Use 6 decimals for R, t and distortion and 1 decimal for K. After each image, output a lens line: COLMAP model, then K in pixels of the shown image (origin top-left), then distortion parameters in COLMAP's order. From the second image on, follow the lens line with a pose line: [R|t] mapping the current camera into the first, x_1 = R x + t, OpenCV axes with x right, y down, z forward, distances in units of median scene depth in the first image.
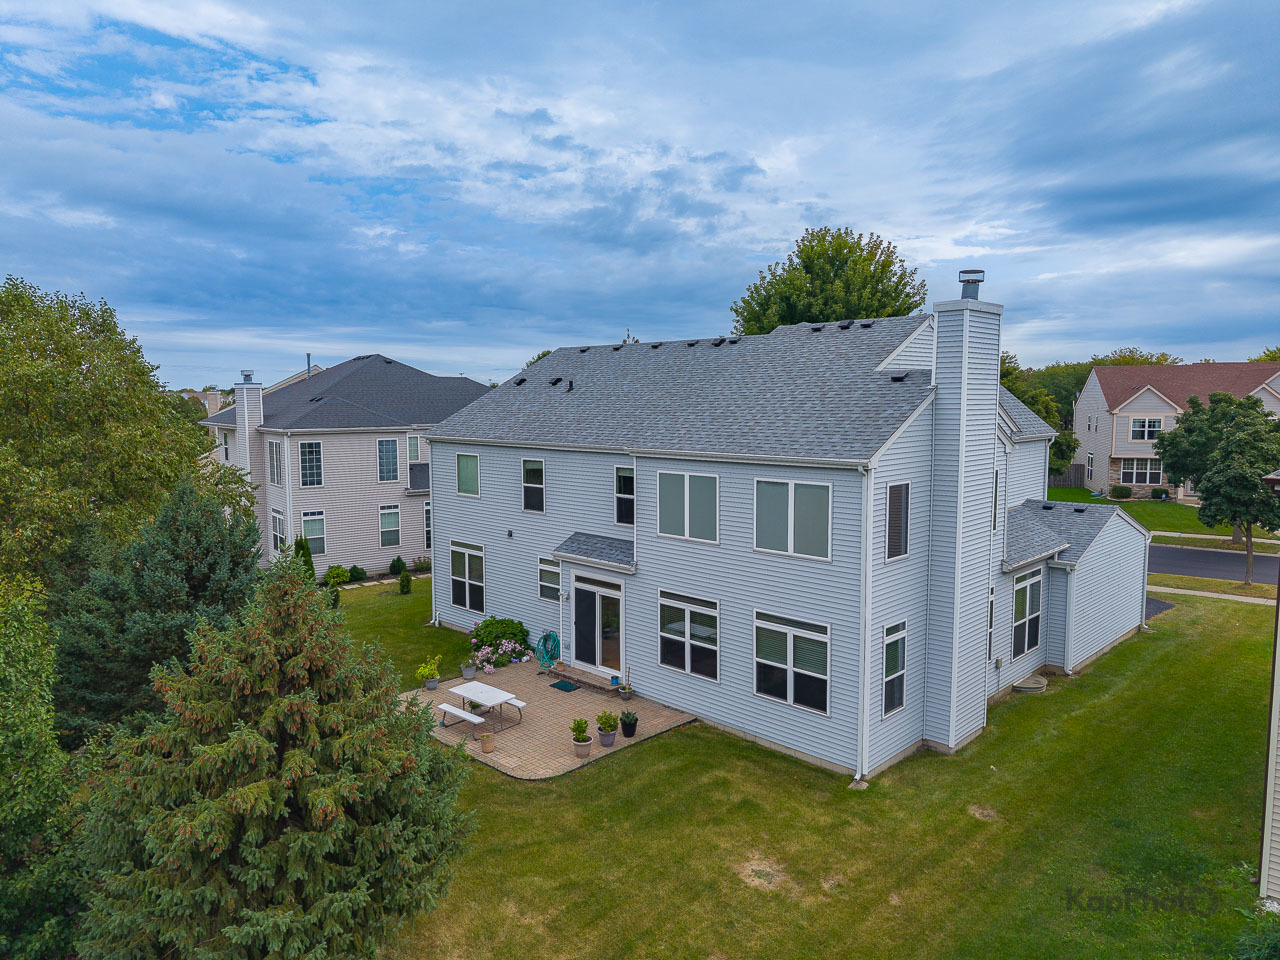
lens RADIAL K [[852.7, 0, 640.0], [0, 852.7, 480.0], [0, 0, 1]] dist [0.054720, -0.076151]
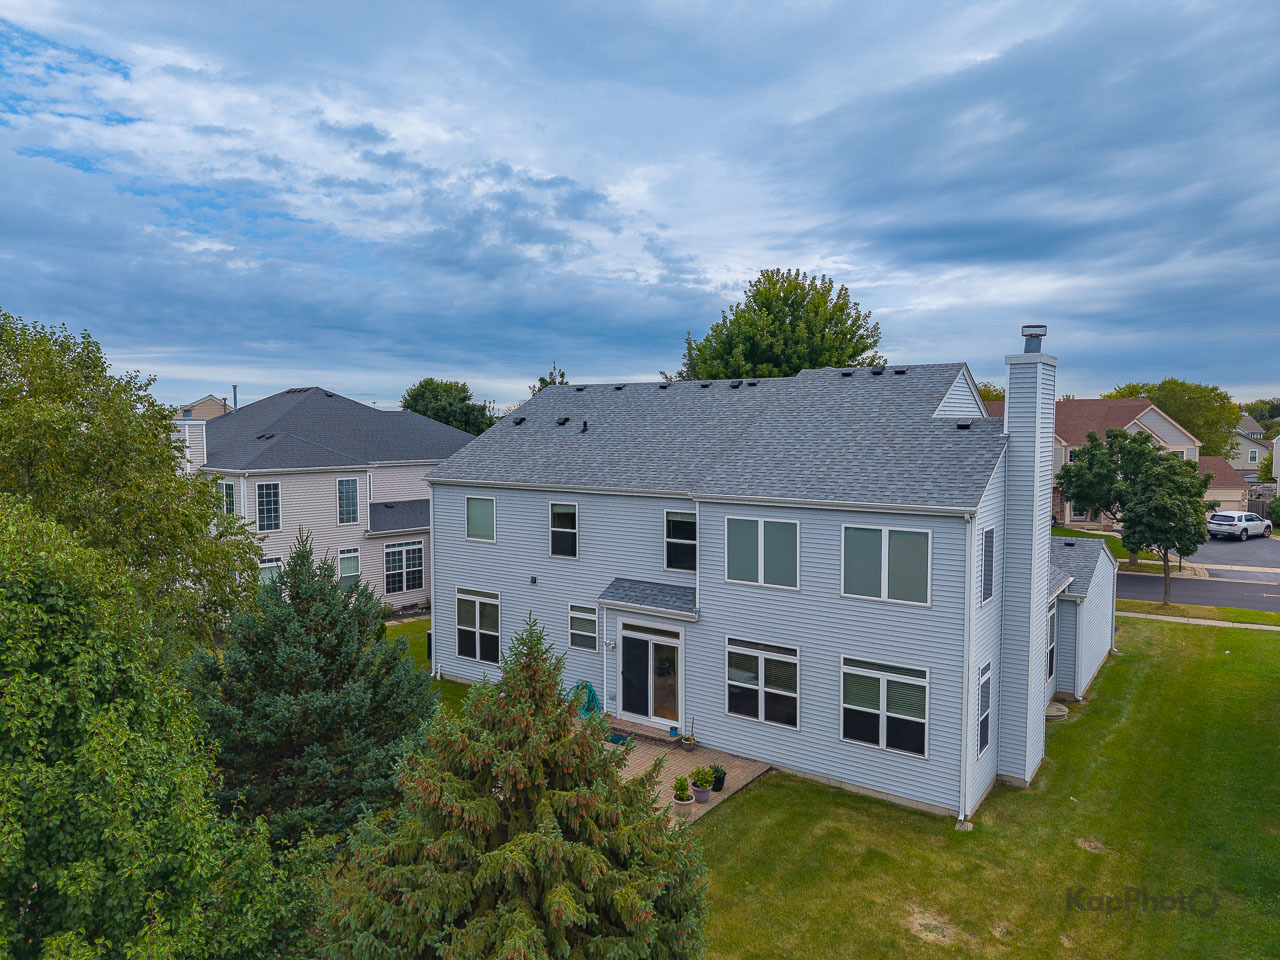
lens RADIAL K [[852.7, 0, 640.0], [0, 852.7, 480.0], [0, 0, 1]] dist [0.054720, -0.076151]
pose [[0.986544, -0.008322, 0.163283, -0.232607], [0.013377, 0.999464, -0.029887, -0.024315], [-0.162947, 0.031669, 0.986126, 0.033923]]
